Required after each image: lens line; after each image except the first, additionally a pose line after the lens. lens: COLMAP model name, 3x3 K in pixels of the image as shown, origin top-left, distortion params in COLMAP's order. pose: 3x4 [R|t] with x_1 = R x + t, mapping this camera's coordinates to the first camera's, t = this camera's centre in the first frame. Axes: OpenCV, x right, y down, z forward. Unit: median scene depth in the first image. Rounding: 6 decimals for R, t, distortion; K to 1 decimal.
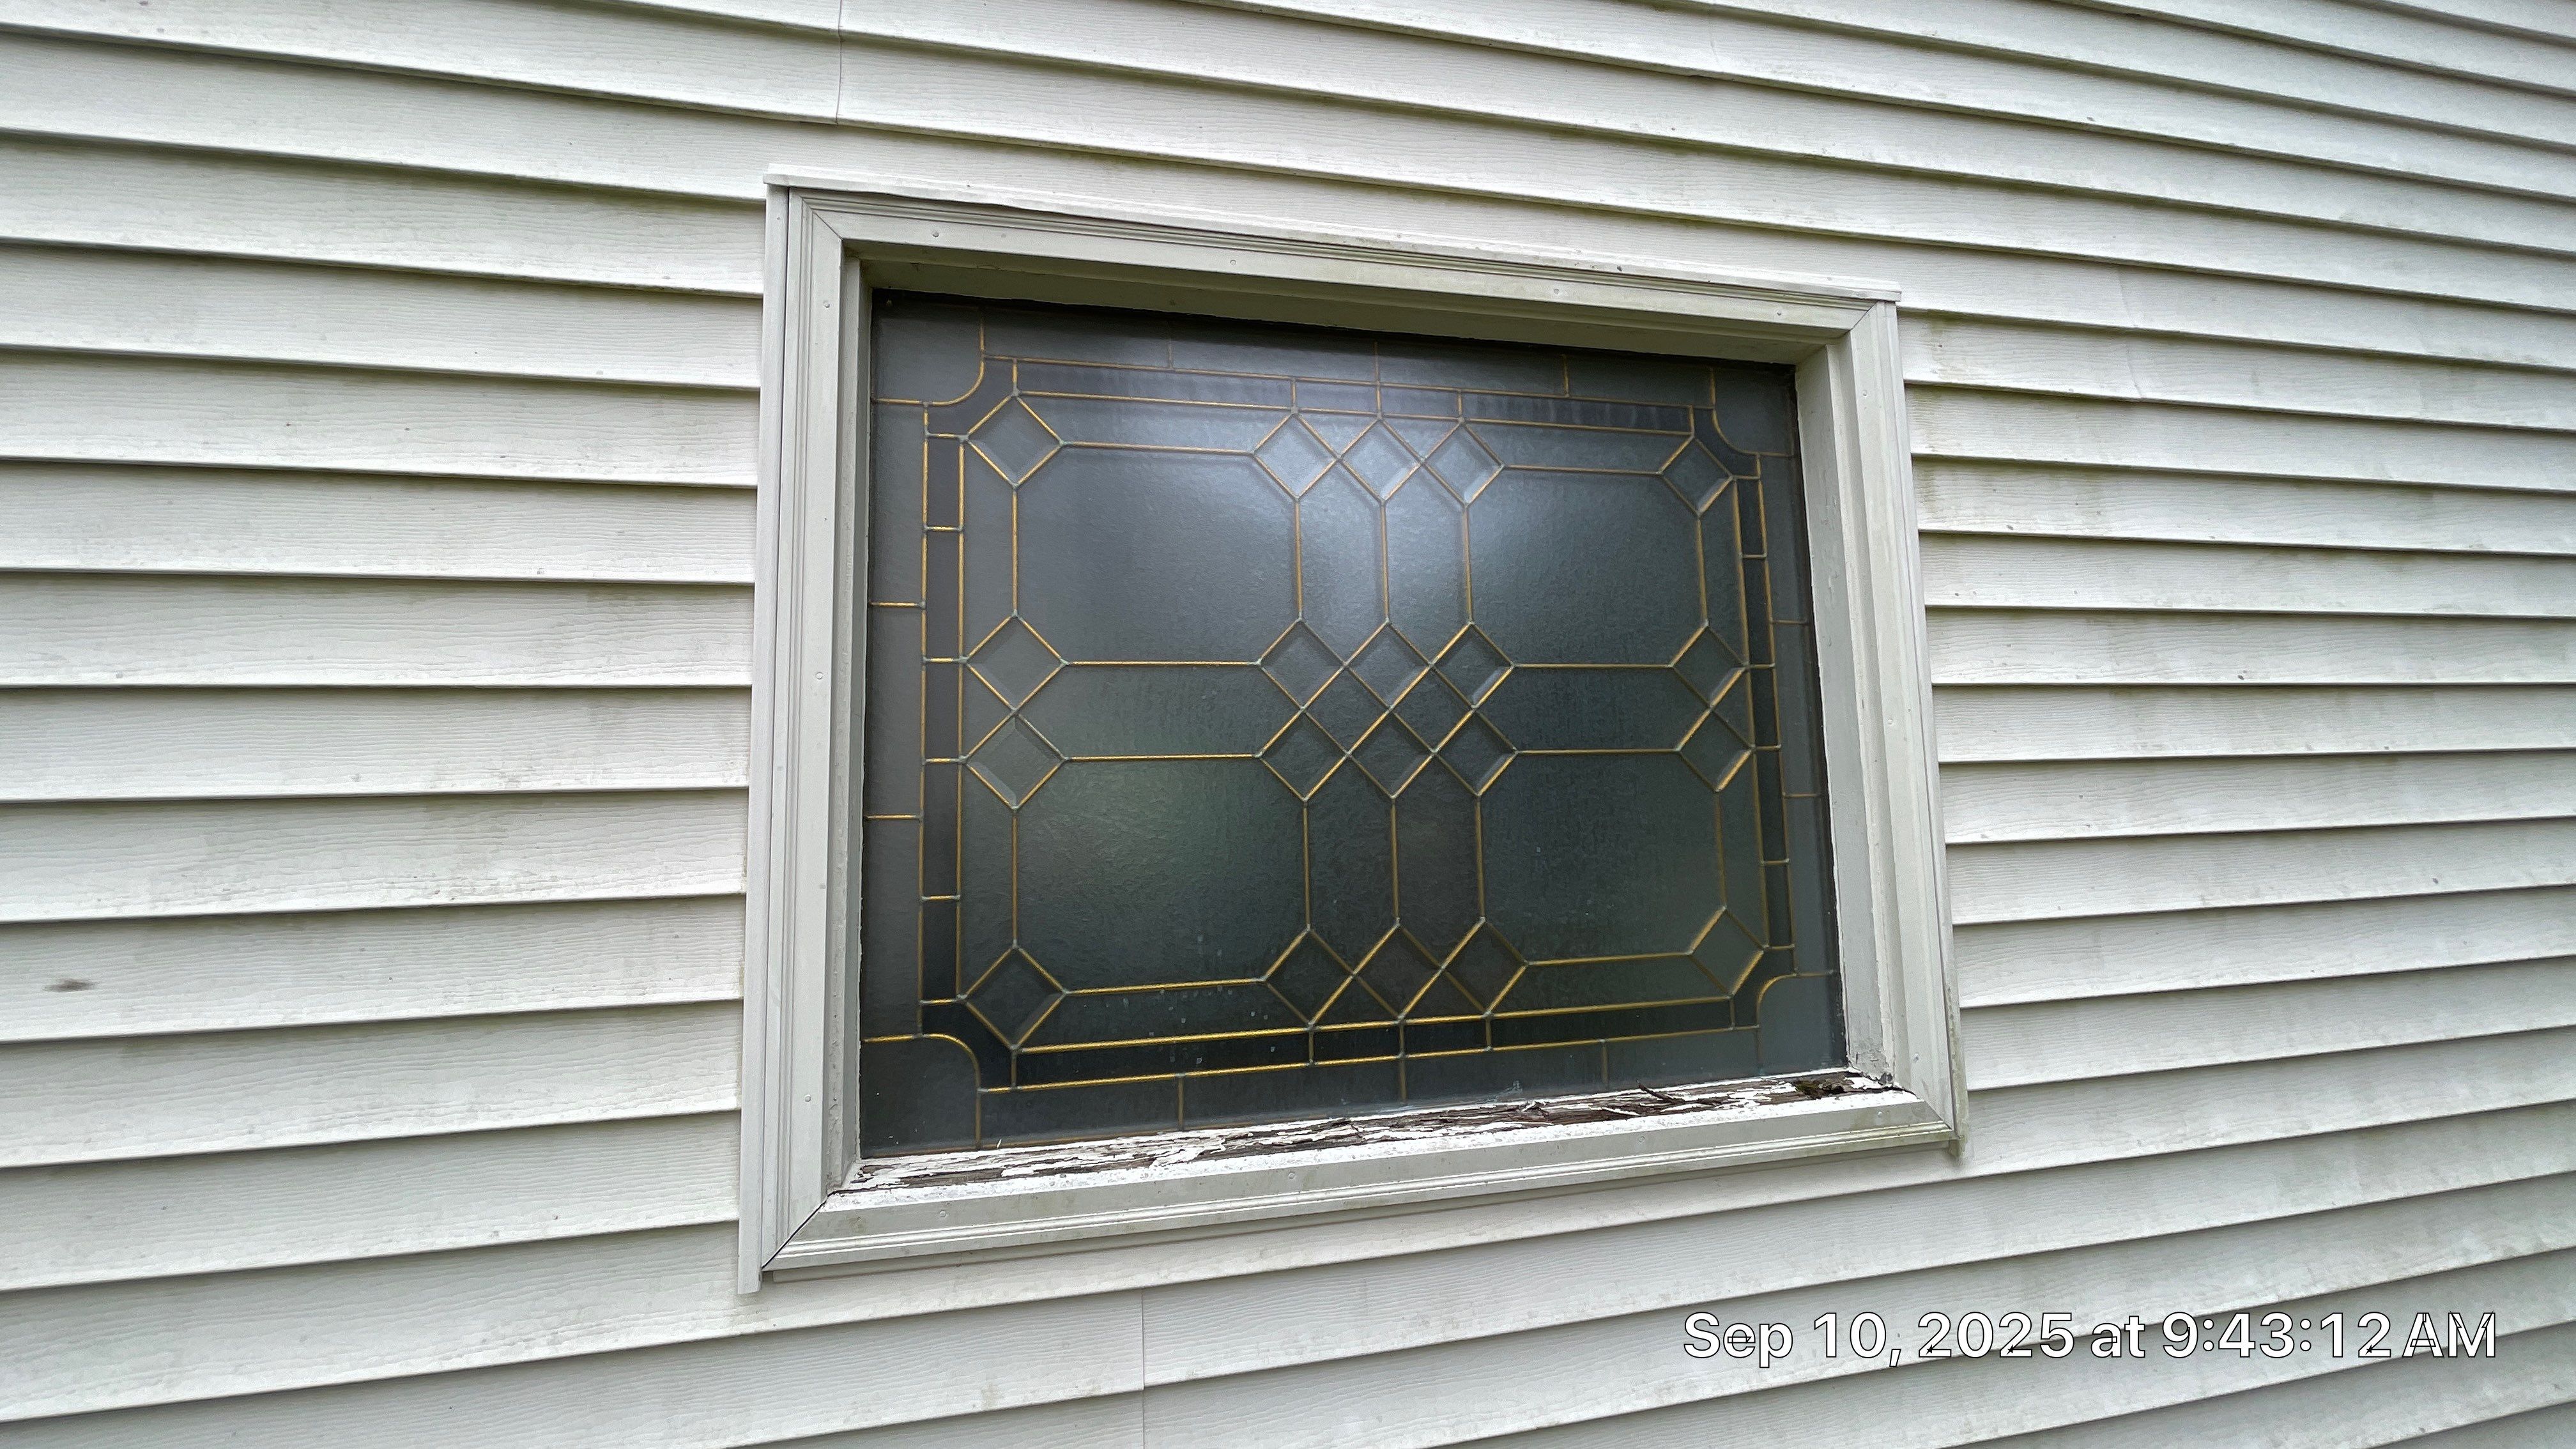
lens RADIAL K [[1032.5, 0, 1293.5], [0, 1032.5, 708.1], [0, 0, 1]] dist [-0.008162, 0.001394]
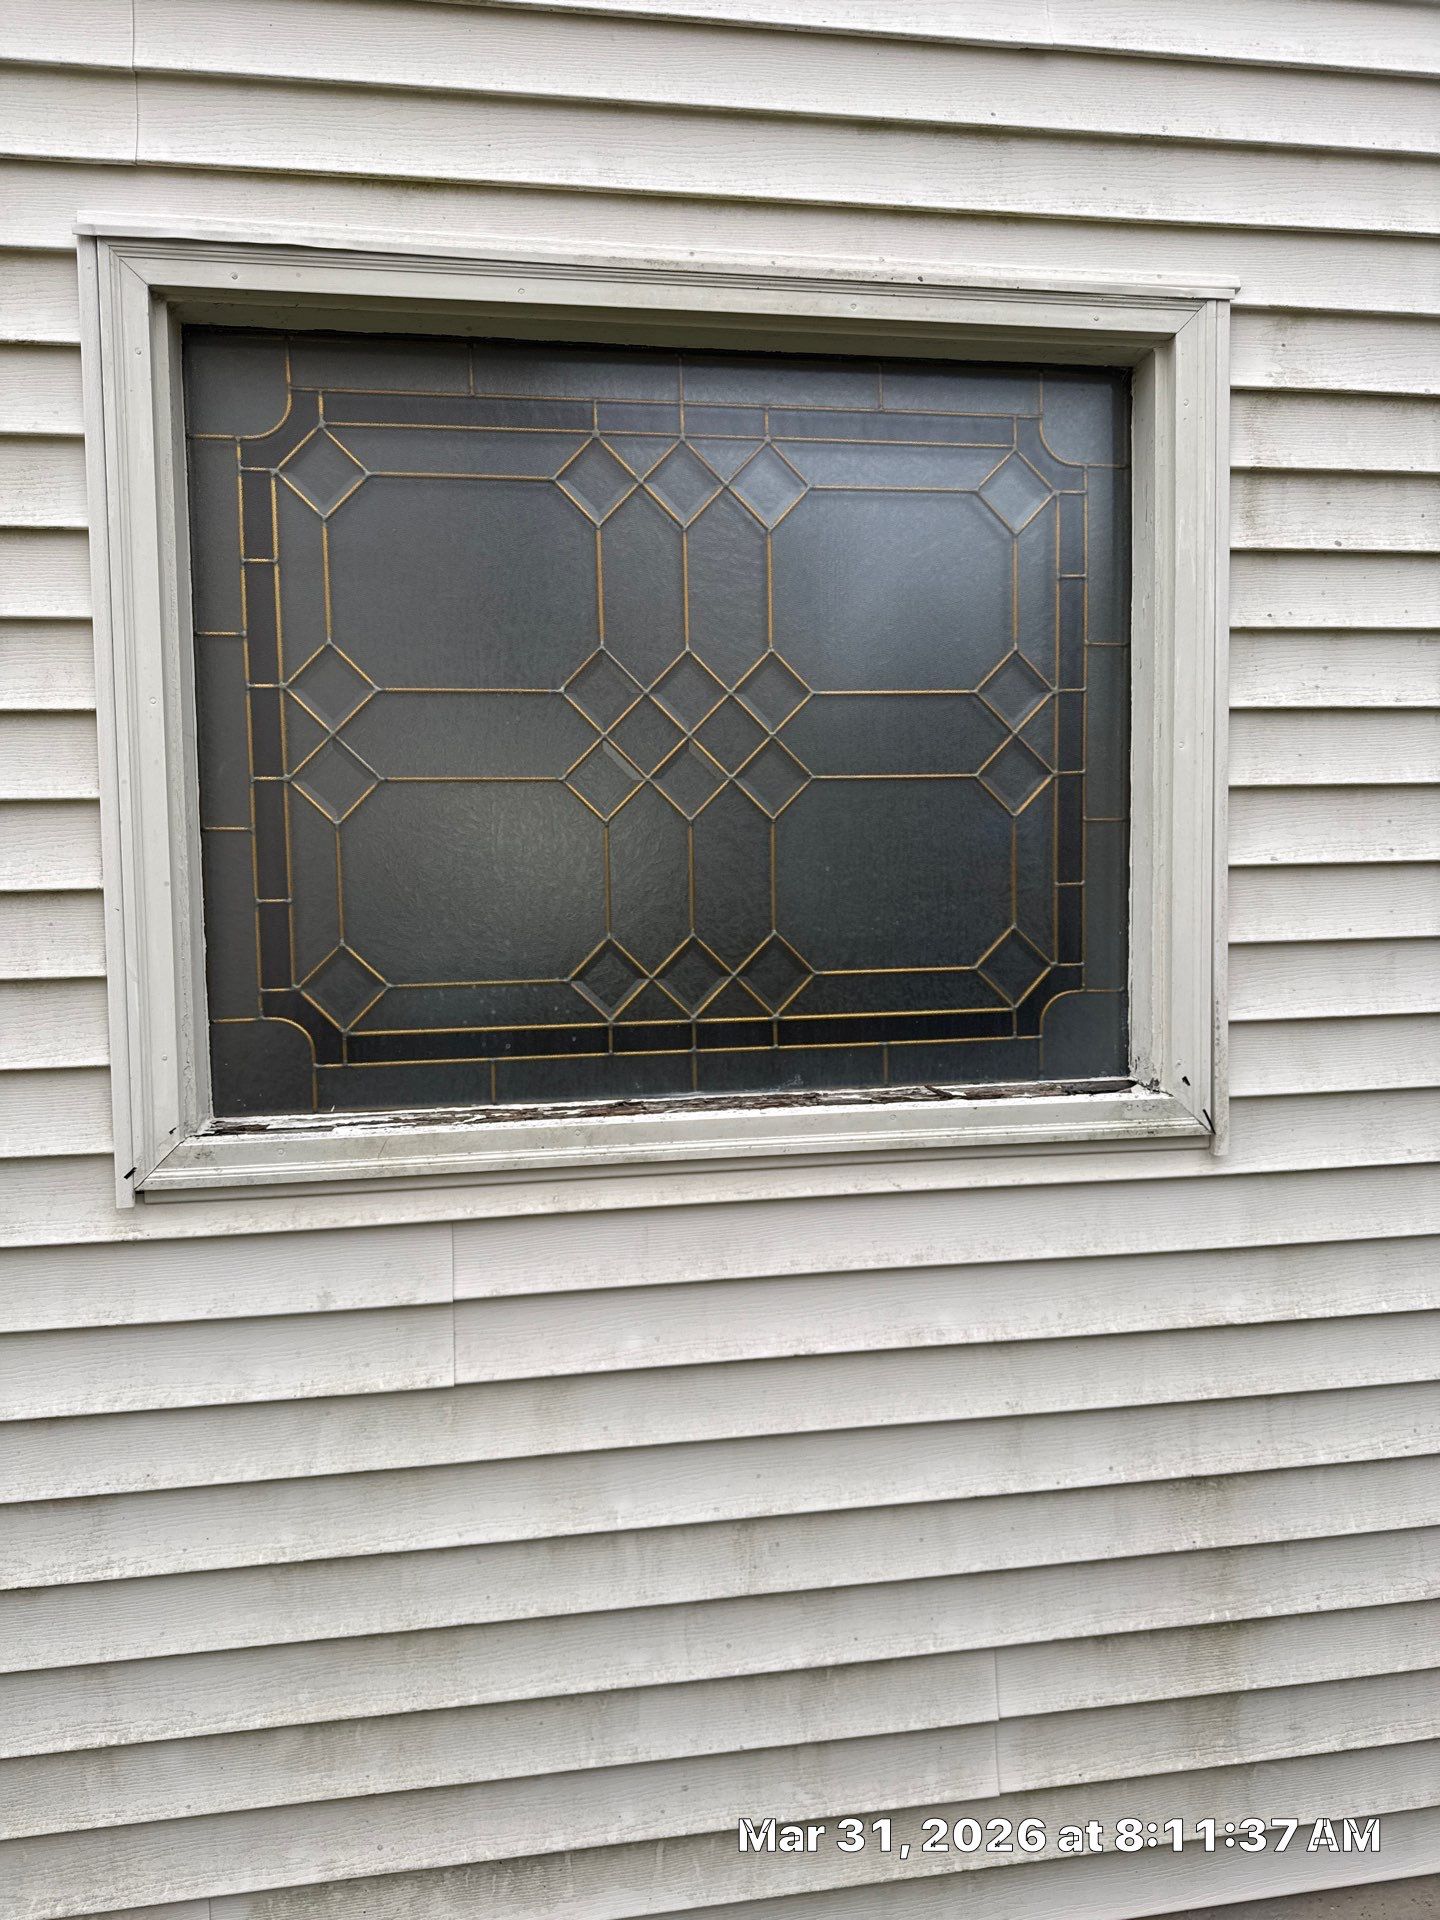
lens RADIAL K [[1347.3, 0, 724.2], [0, 1347.3, 961.8], [0, 0, 1]] dist [0.023736, -0.041591]
pose [[0.997918, 0.009611, -0.063778, 0.229602], [0.000479, 0.987703, 0.156344, 0.017302], [0.064497, -0.156049, 0.985641, -0.407736]]
